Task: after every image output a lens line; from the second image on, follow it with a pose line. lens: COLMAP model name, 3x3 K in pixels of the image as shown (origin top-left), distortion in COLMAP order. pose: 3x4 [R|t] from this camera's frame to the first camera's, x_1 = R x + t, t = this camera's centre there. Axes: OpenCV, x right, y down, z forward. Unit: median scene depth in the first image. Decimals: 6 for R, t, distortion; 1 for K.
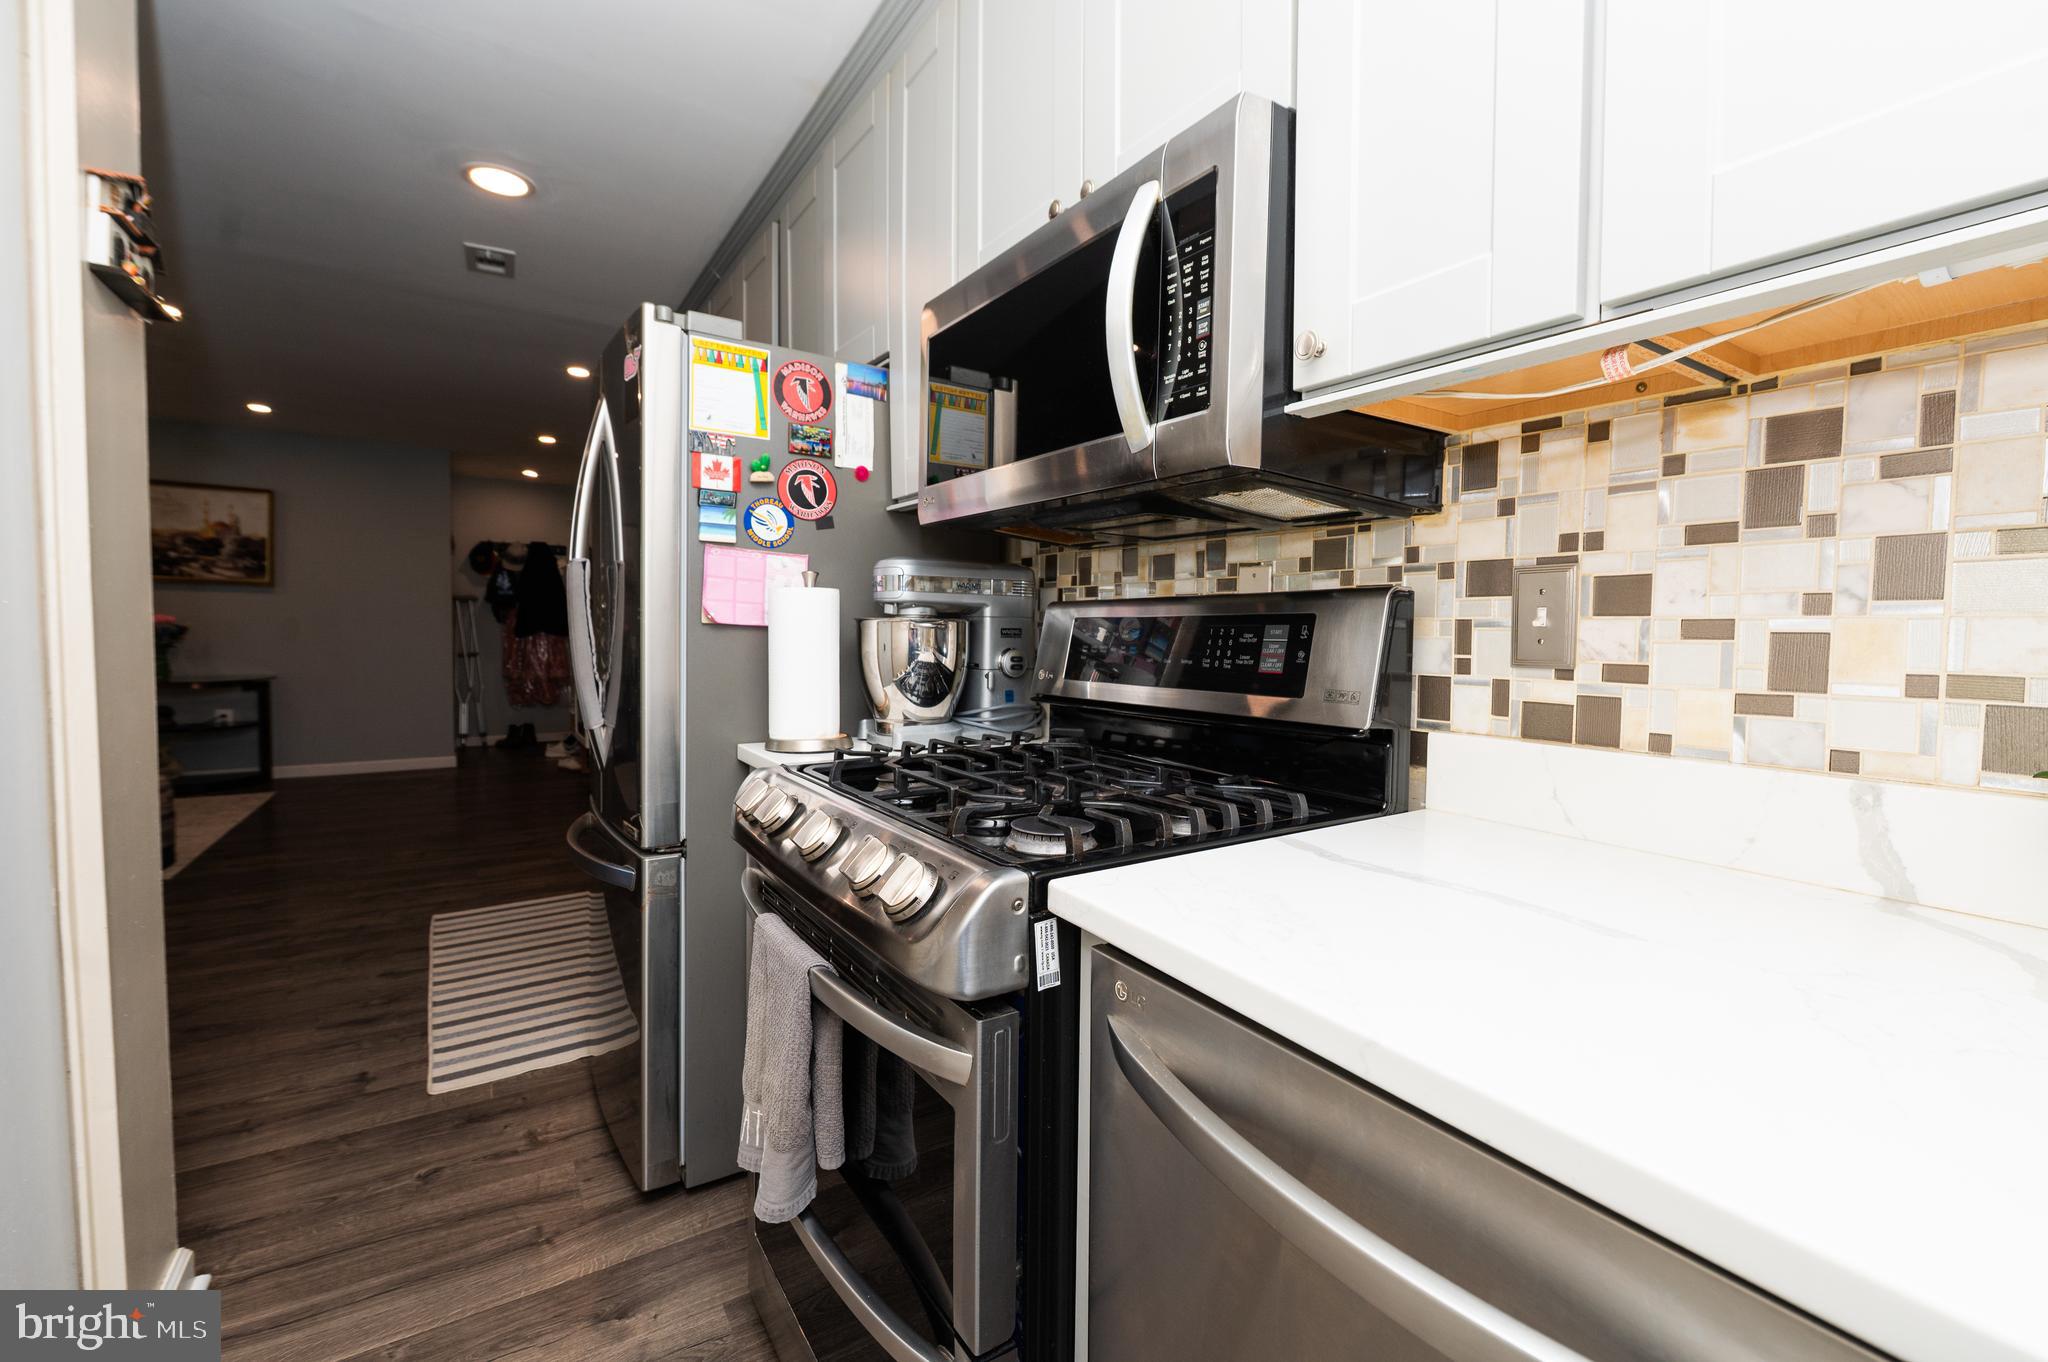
lens RADIAL K [[865.0, 0, 1026.5], [0, 865.0, 671.9], [0, 0, 1]] dist [-0.005402, -0.005126]
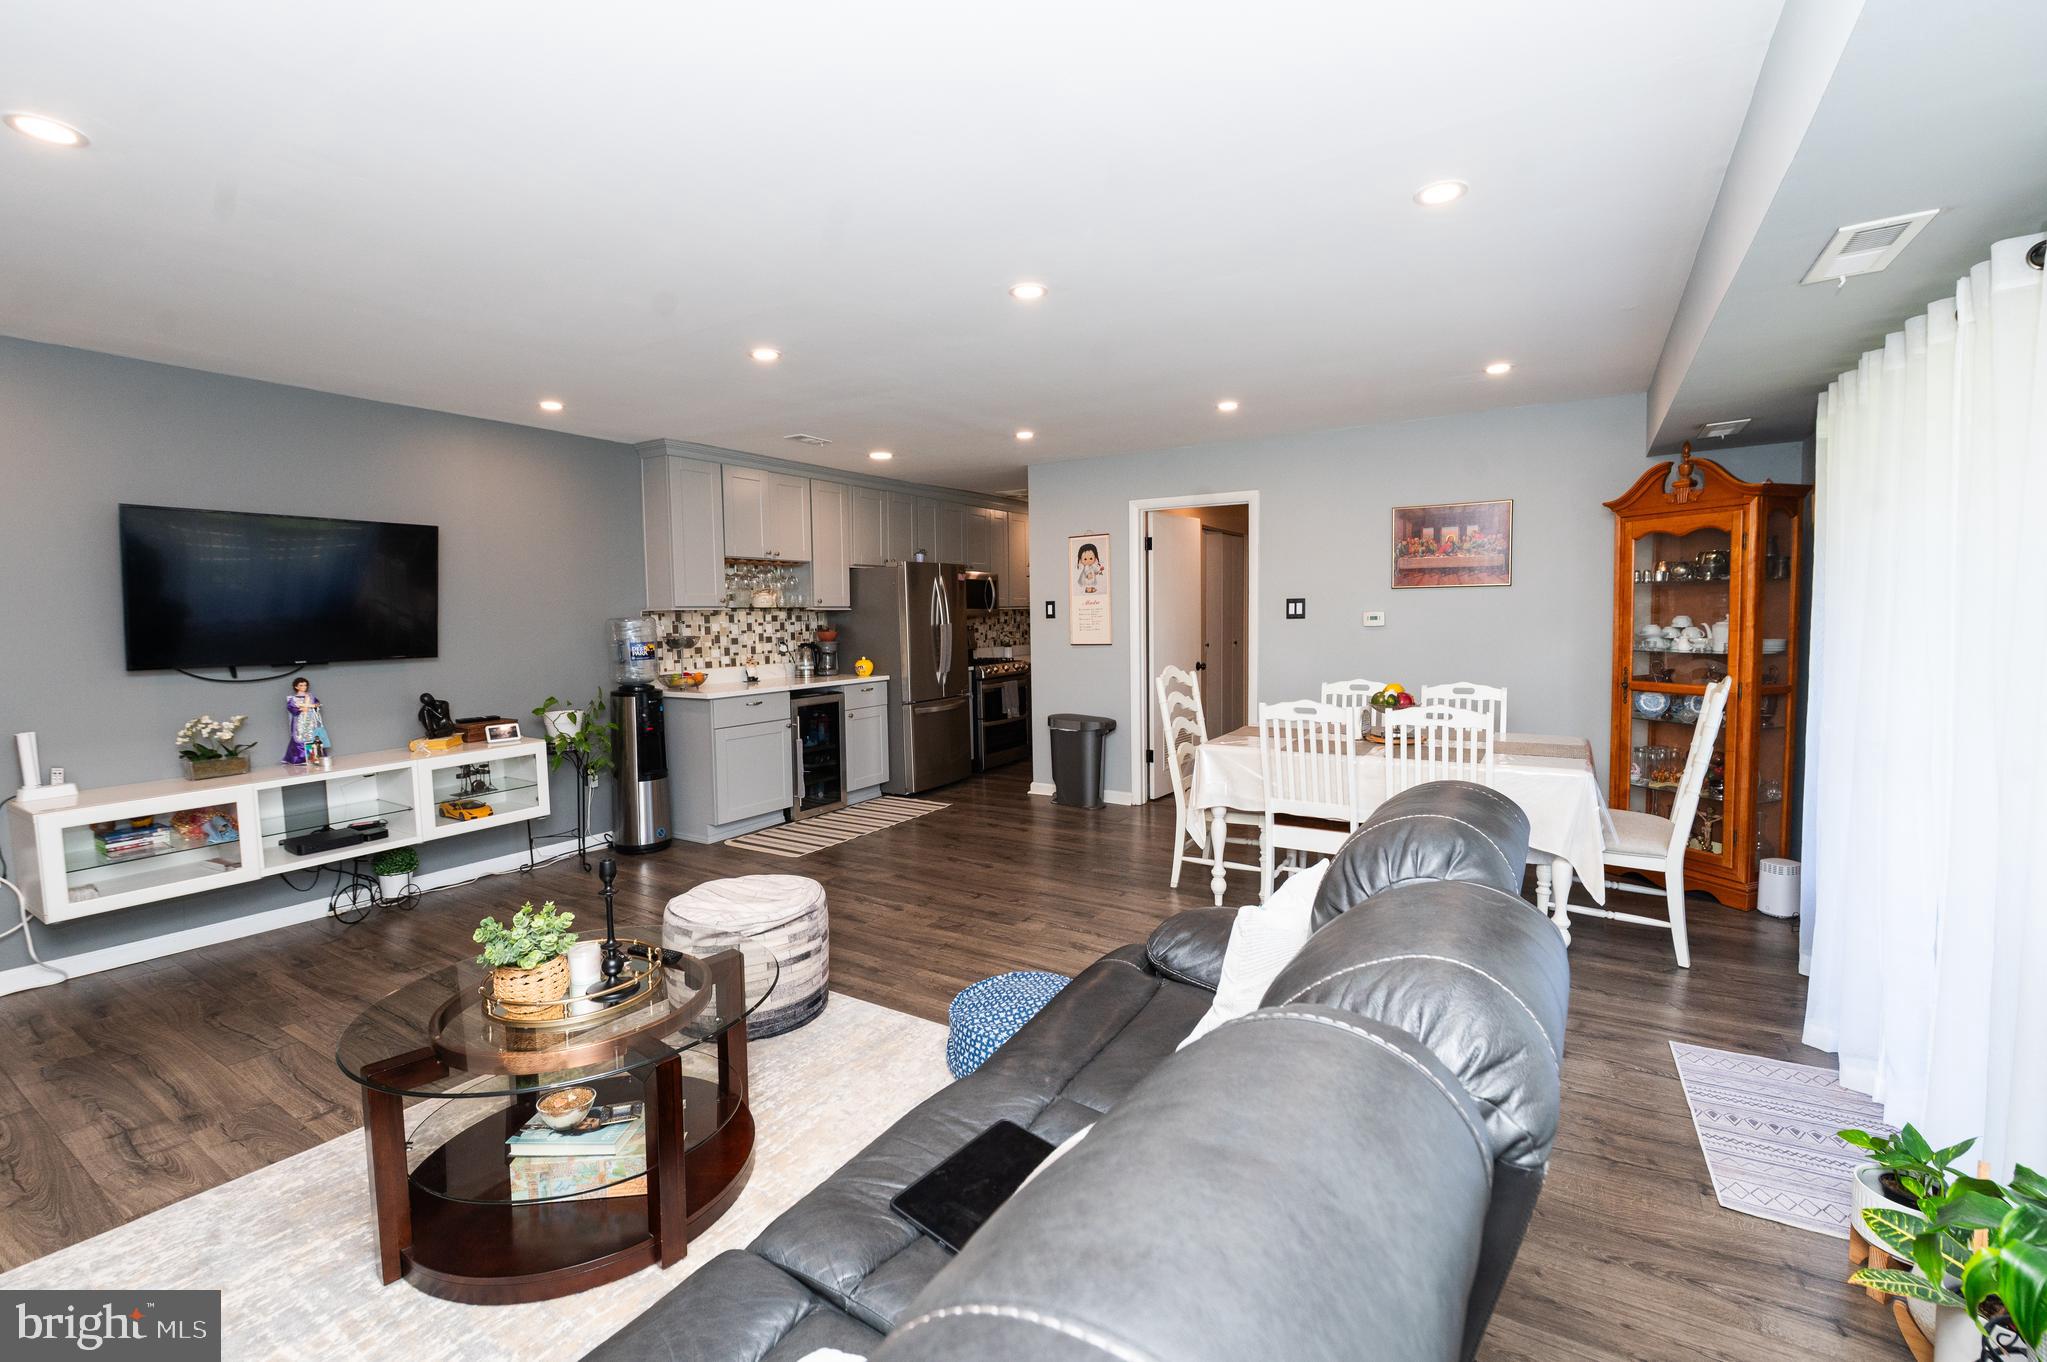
lens RADIAL K [[885.0, 0, 1018.2], [0, 885.0, 671.5], [0, 0, 1]] dist [-0.009277, -0.000694]
pose [[-0.418343, -0.066232, 0.905871, -7.181939], [0.058357, 0.993317, 0.099576, -0.511390], [-0.906413, 0.094521, -0.411682, 4.119715]]
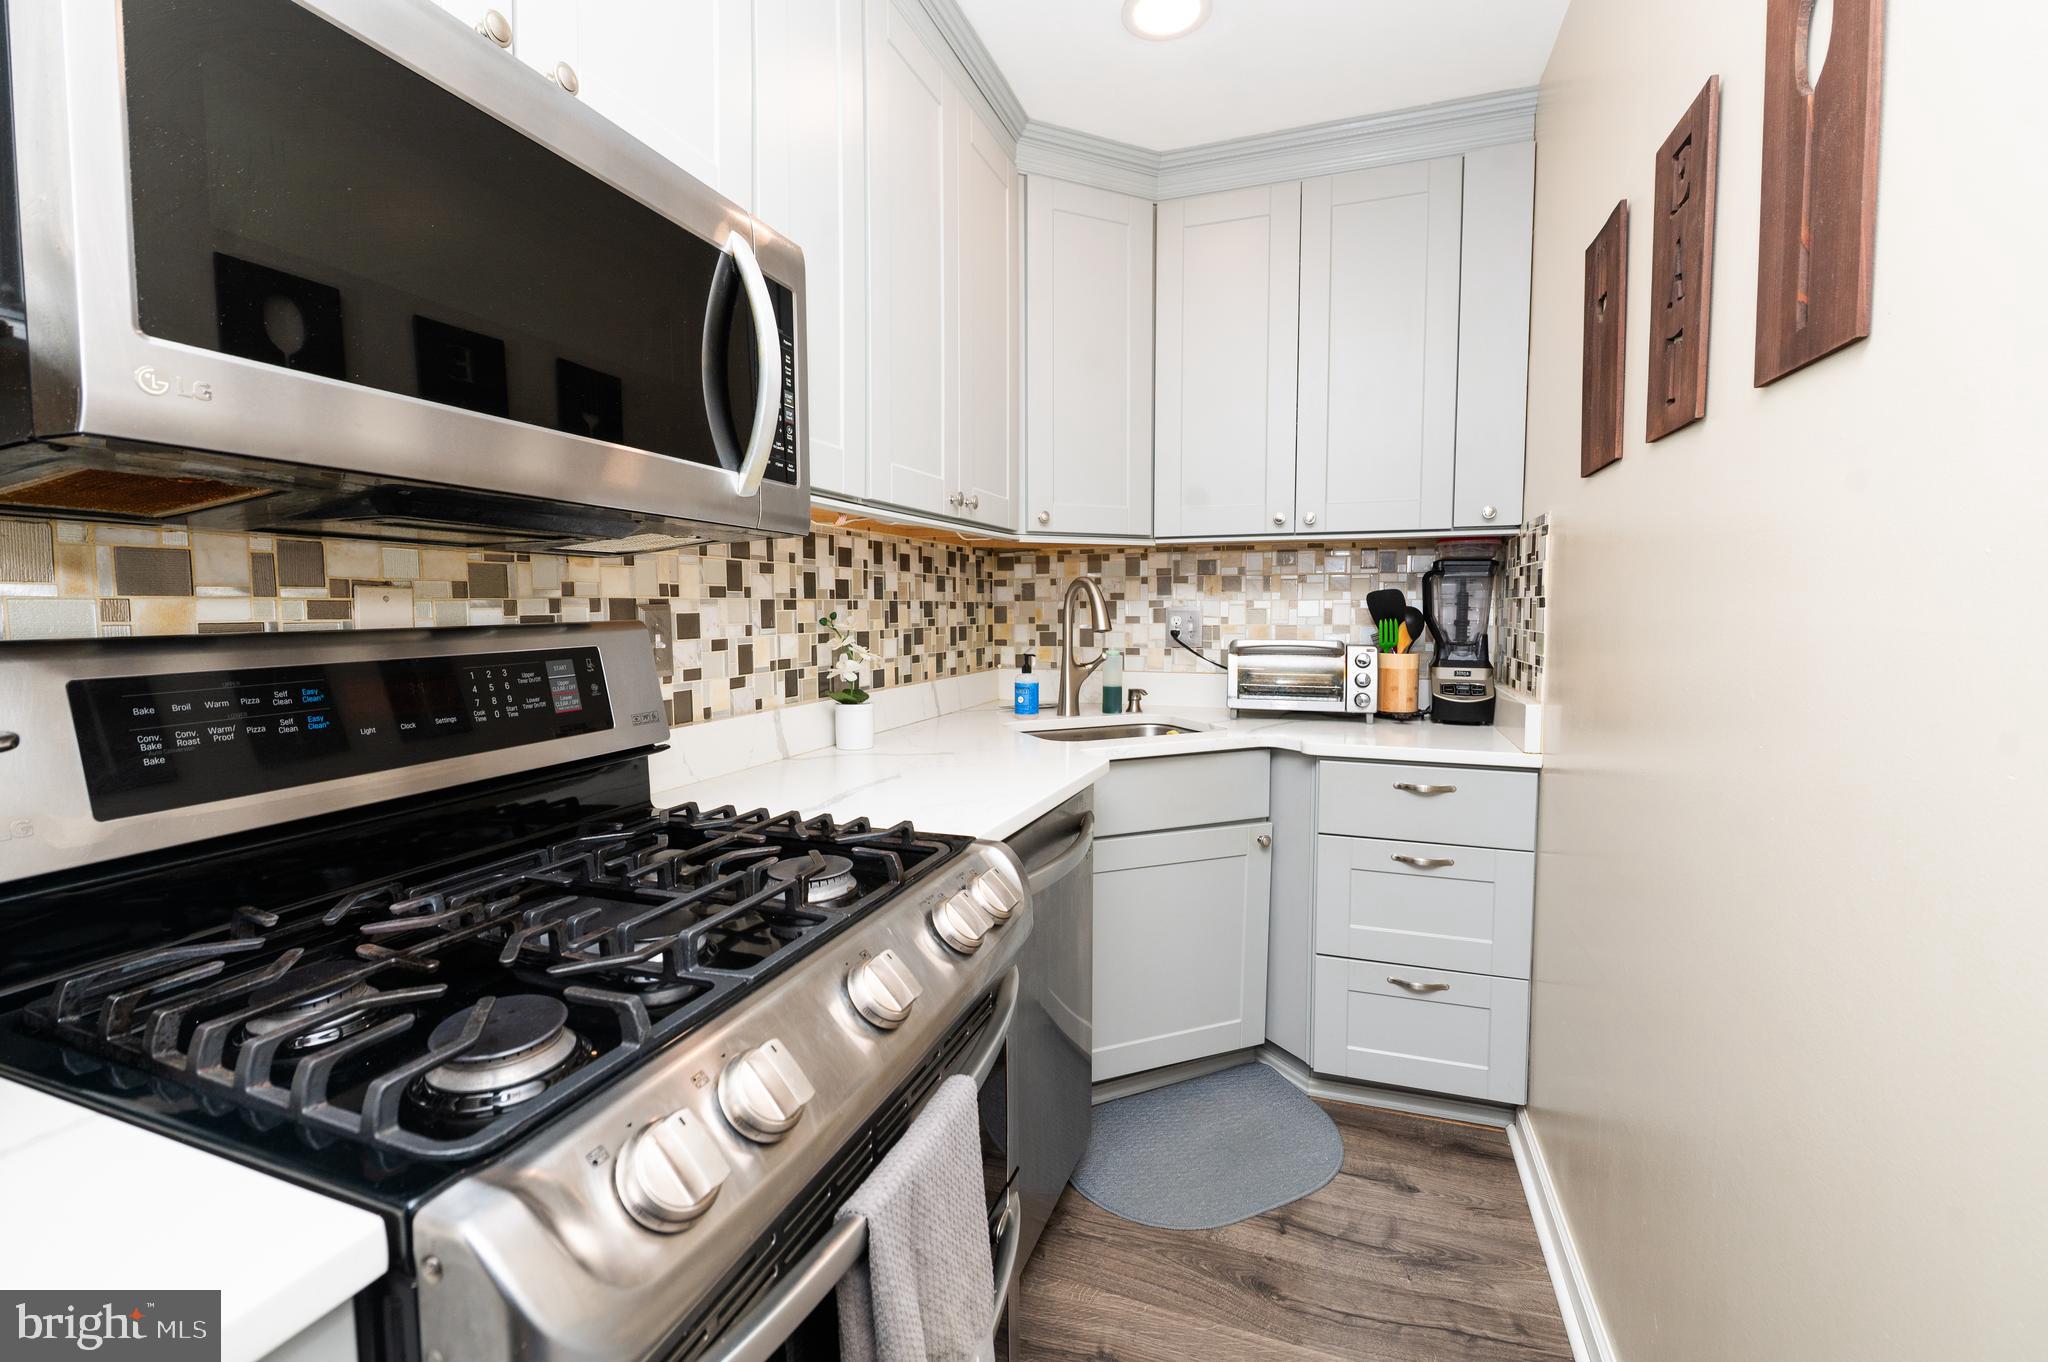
lens RADIAL K [[874.5, 0, 1025.7], [0, 874.5, 665.5], [0, 0, 1]] dist [-0.009523, -0.000856]
pose [[-0.602072, -0.063519, 0.795911, -0.934199], [0.036692, 0.993576, 0.107050, -0.159984], [-0.797598, 0.093656, -0.595874, 1.414528]]
